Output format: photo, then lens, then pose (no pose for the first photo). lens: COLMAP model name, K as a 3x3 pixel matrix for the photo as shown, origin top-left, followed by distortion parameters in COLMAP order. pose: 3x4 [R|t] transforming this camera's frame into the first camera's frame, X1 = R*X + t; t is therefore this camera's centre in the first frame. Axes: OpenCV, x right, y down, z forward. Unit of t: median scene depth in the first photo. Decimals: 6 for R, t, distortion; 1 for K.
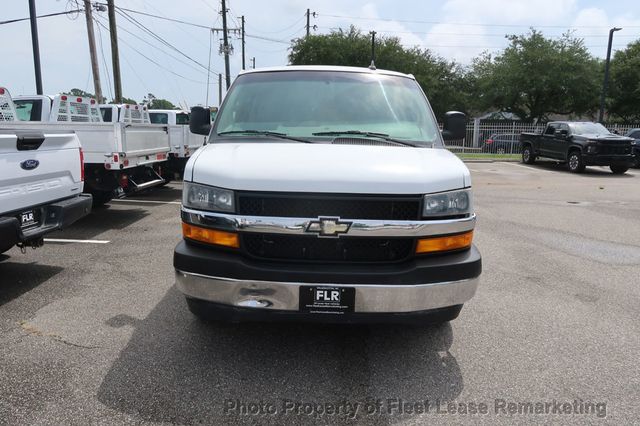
lens RADIAL K [[441.0, 0, 317.4], [0, 441.0, 209.8], [0, 0, 1]] dist [-0.024103, 0.005092]
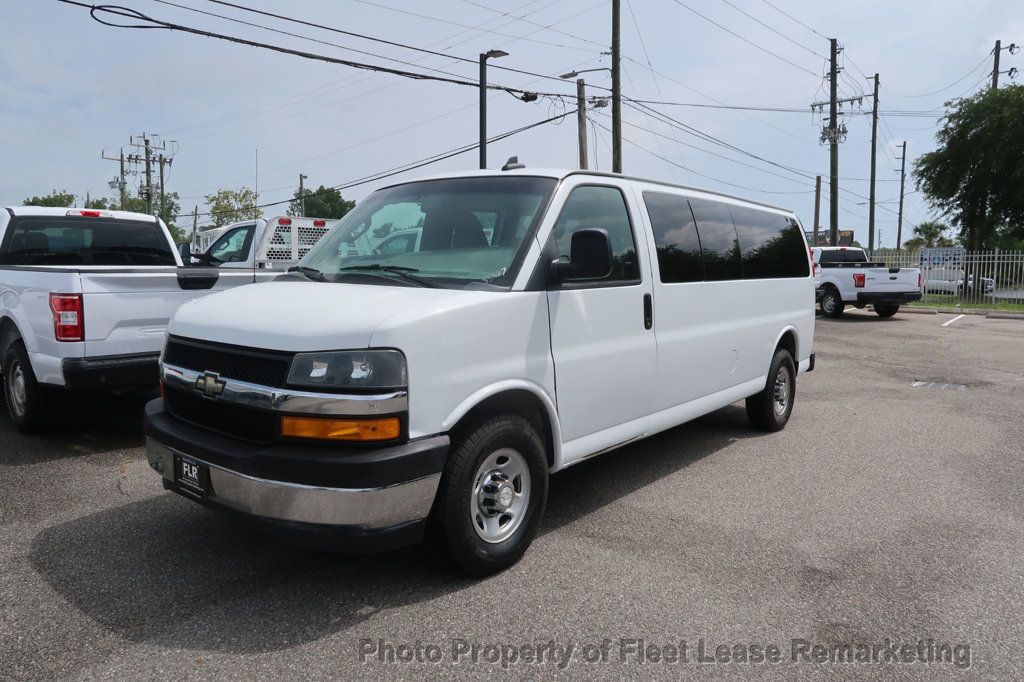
lens RADIAL K [[705.6, 0, 512.8], [0, 705.6, 338.2], [0, 0, 1]] dist [-0.024103, 0.005092]
pose [[0.775286, 0.049372, -0.629678, 0.148086], [-0.101250, 0.993762, -0.046744, -0.004880], [0.623442, 0.099995, 0.775449, 0.042837]]
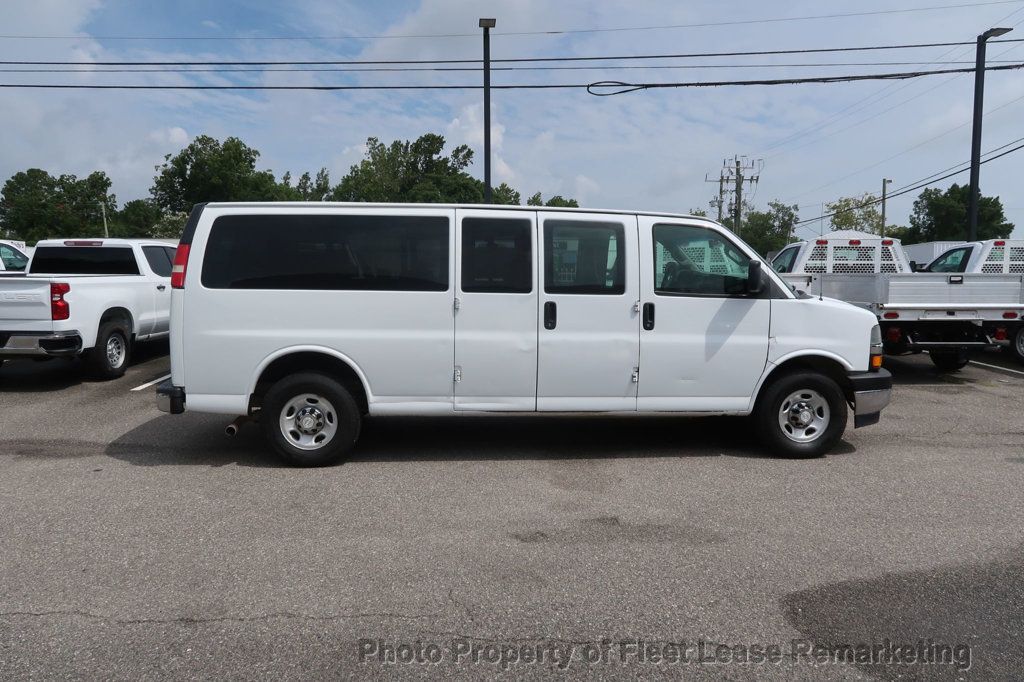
lens RADIAL K [[705.6, 0, 507.2], [0, 705.6, 336.5], [0, 0, 1]] dist [-0.024103, 0.005092]
pose [[0.043236, 0.069674, -0.996632, 0.303570], [-0.172270, 0.983143, 0.061257, -0.026385], [0.984101, 0.169041, 0.054510, 0.162850]]
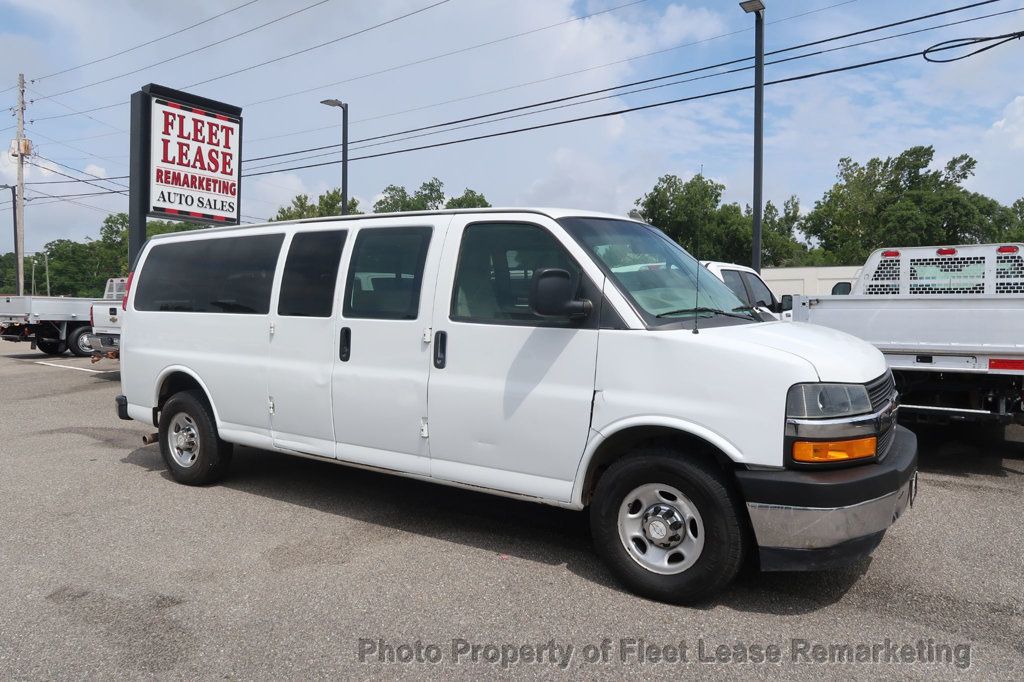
lens RADIAL K [[705.6, 0, 509.8], [0, 705.6, 341.0], [0, 0, 1]] dist [-0.024103, 0.005092]
pose [[-0.580992, 0.021280, -0.813631, 0.188193], [-0.149990, 0.979738, 0.132728, -0.057797], [0.799970, 0.199150, -0.566028, 0.352879]]
